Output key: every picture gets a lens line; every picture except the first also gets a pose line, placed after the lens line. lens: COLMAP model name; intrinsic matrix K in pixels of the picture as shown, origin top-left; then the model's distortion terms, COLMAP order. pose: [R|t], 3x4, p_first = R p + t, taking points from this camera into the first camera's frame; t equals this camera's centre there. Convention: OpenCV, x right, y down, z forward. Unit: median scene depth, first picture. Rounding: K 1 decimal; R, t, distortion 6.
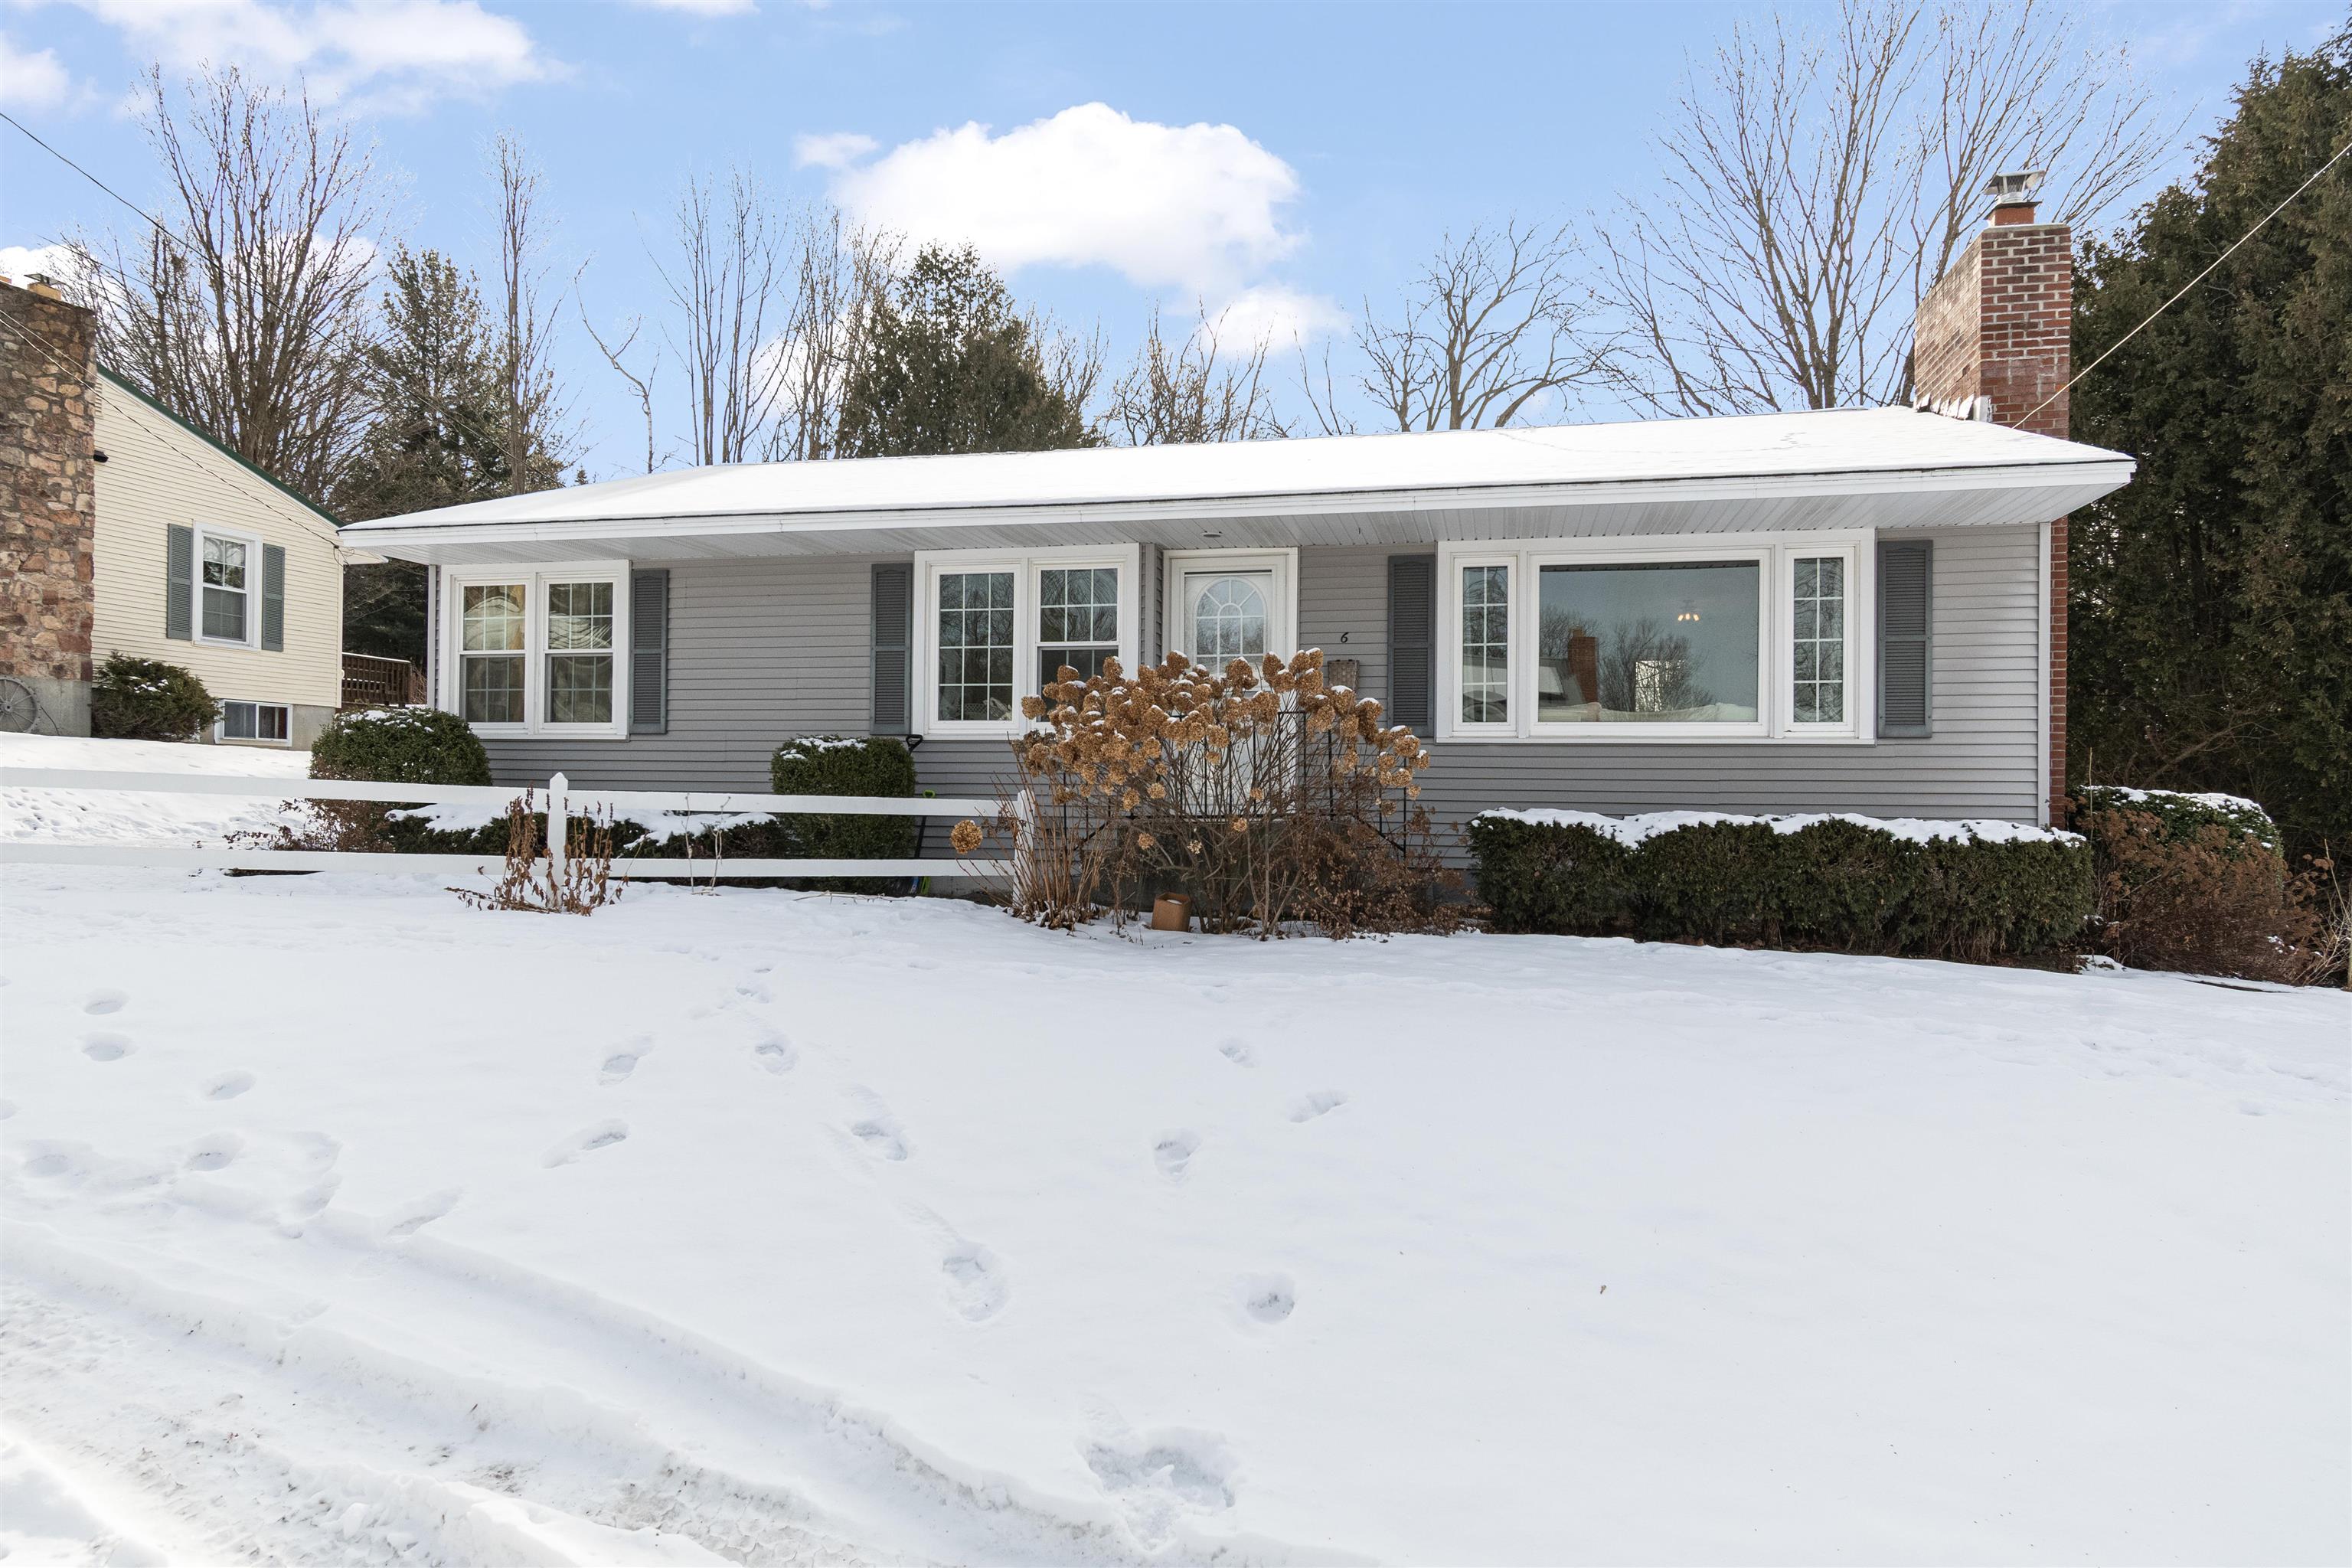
lens RADIAL K [[1380.9, 0, 1211.2], [0, 1380.9, 779.3], [0, 0, 1]] dist [0.000248, 0.000831]
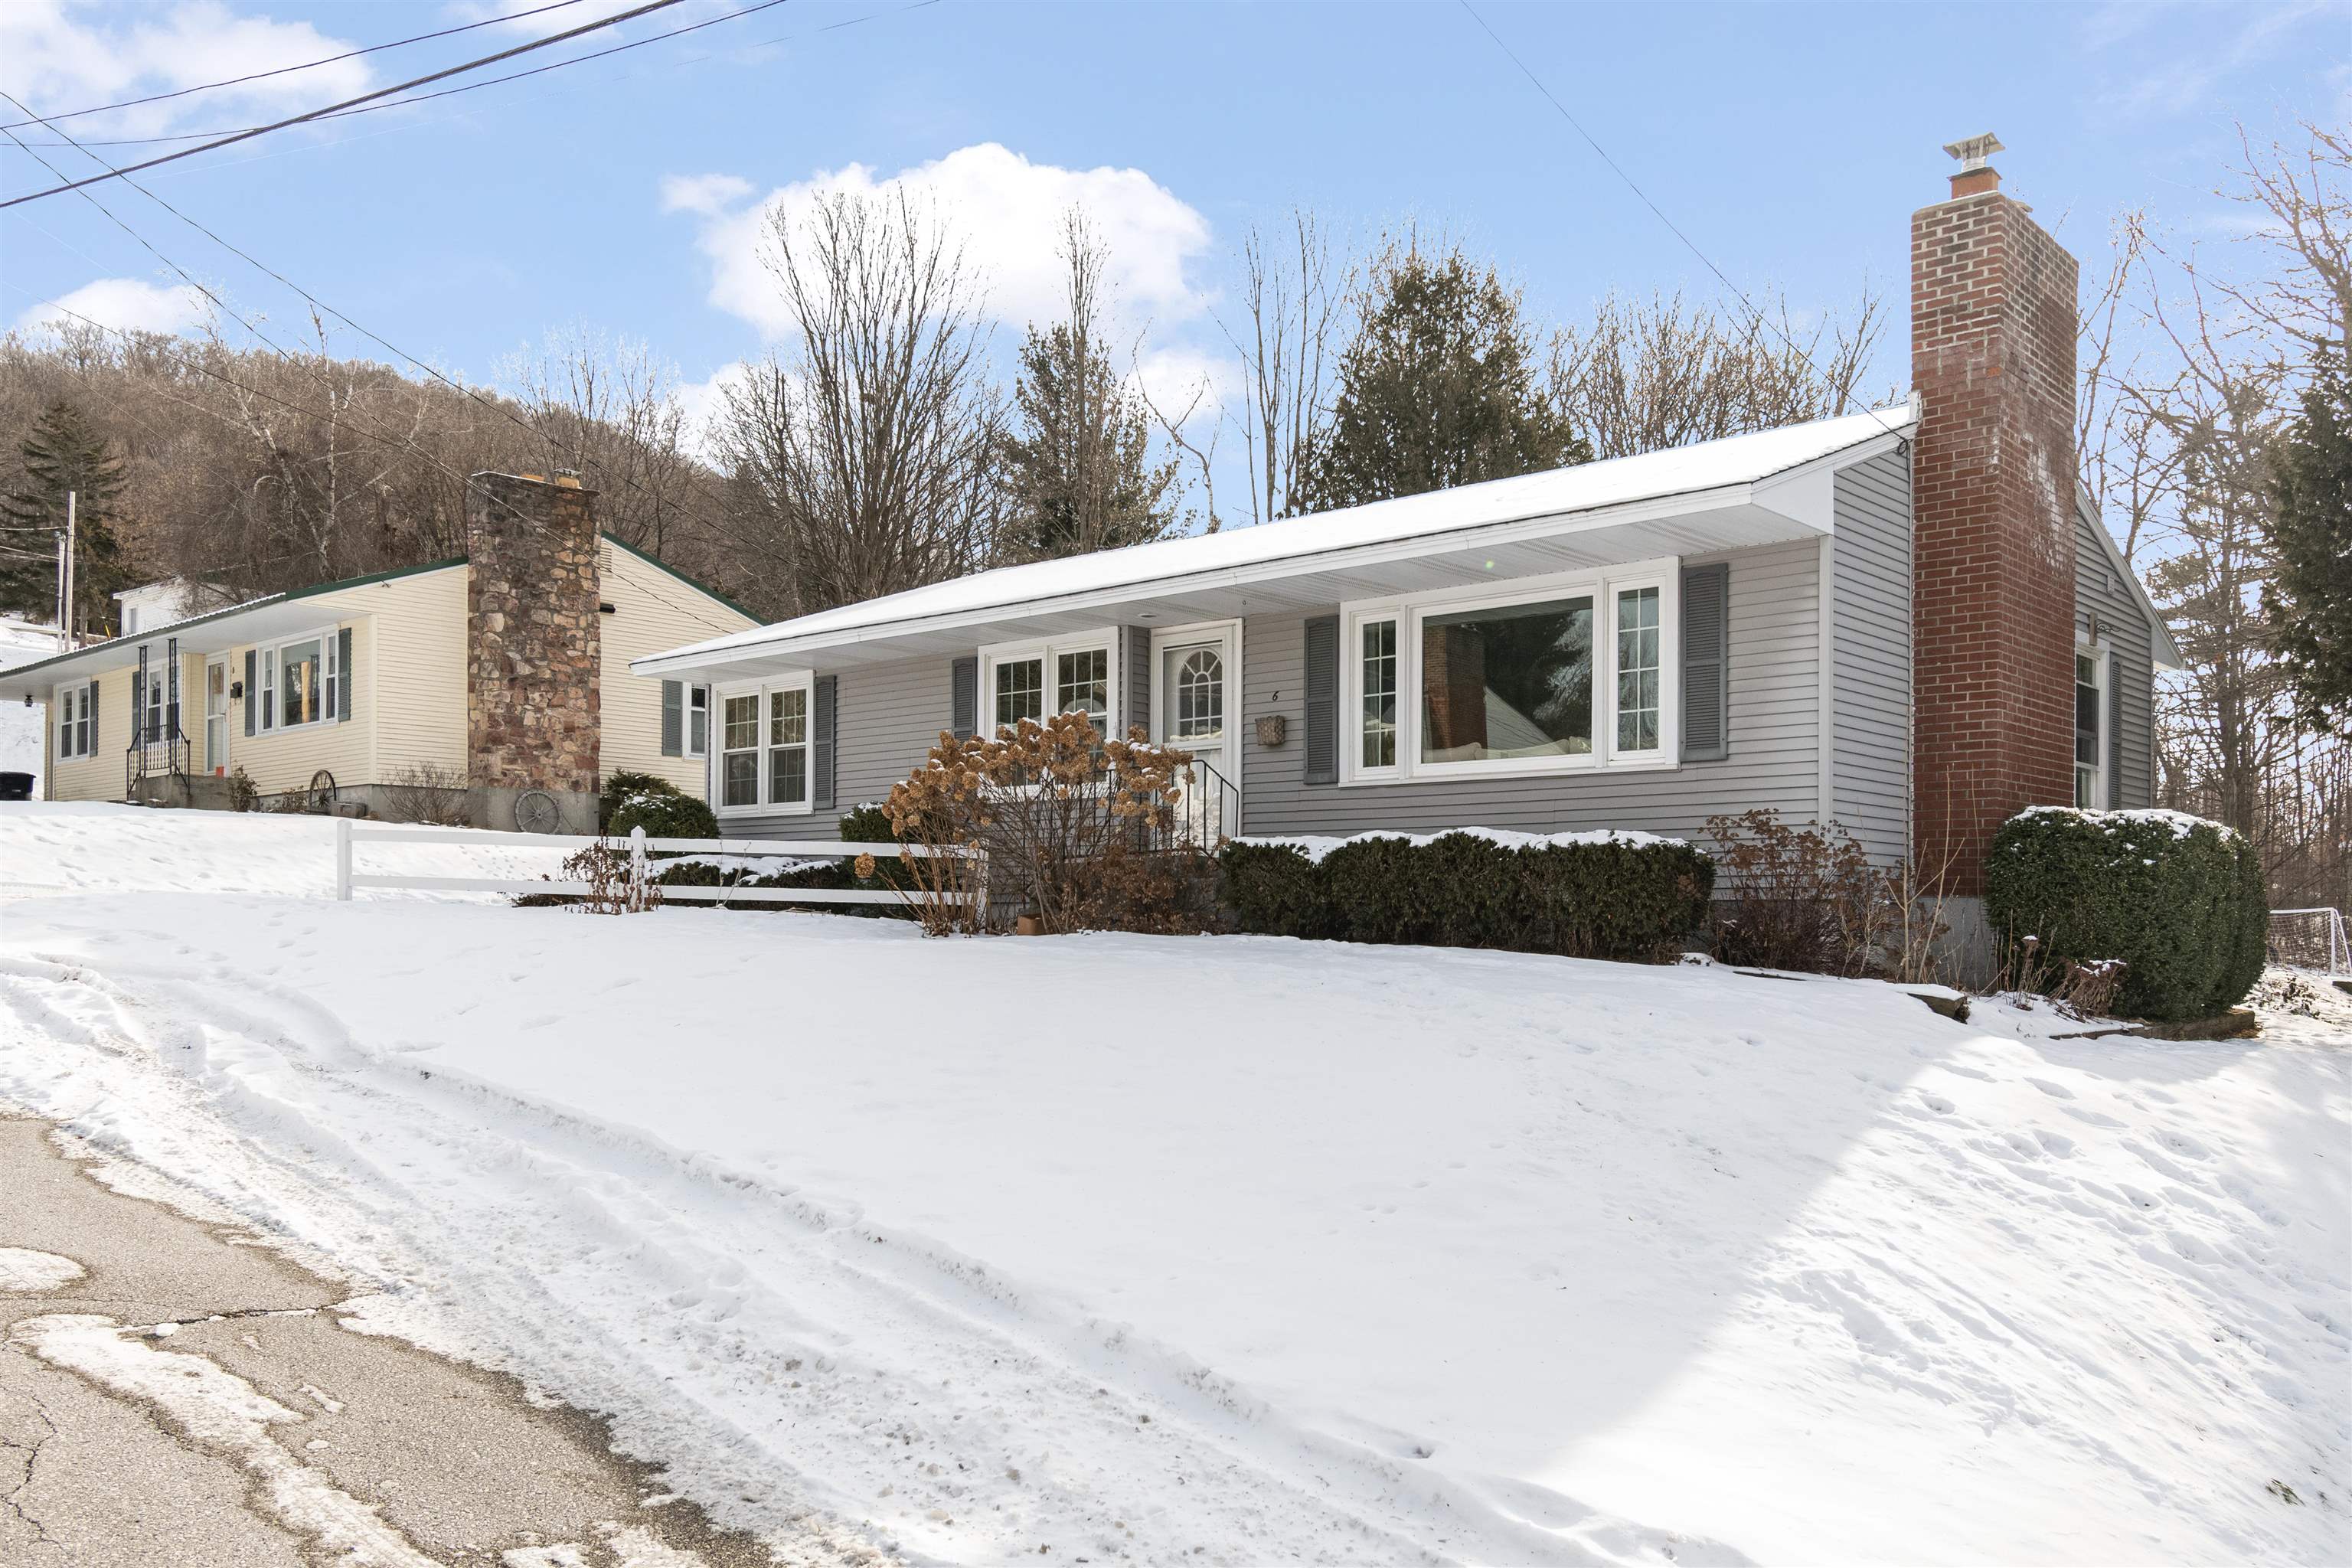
lens RADIAL K [[1893.0, 0, 1222.4], [0, 1893.0, 927.2], [0, 0, 1]] dist [-0.007288, -0.002158]
pose [[0.878317, -0.006037, -0.478041, 0.762120], [0.009581, 0.999942, 0.004976, 0.072359], [0.477983, -0.008951, 0.878323, -0.342872]]
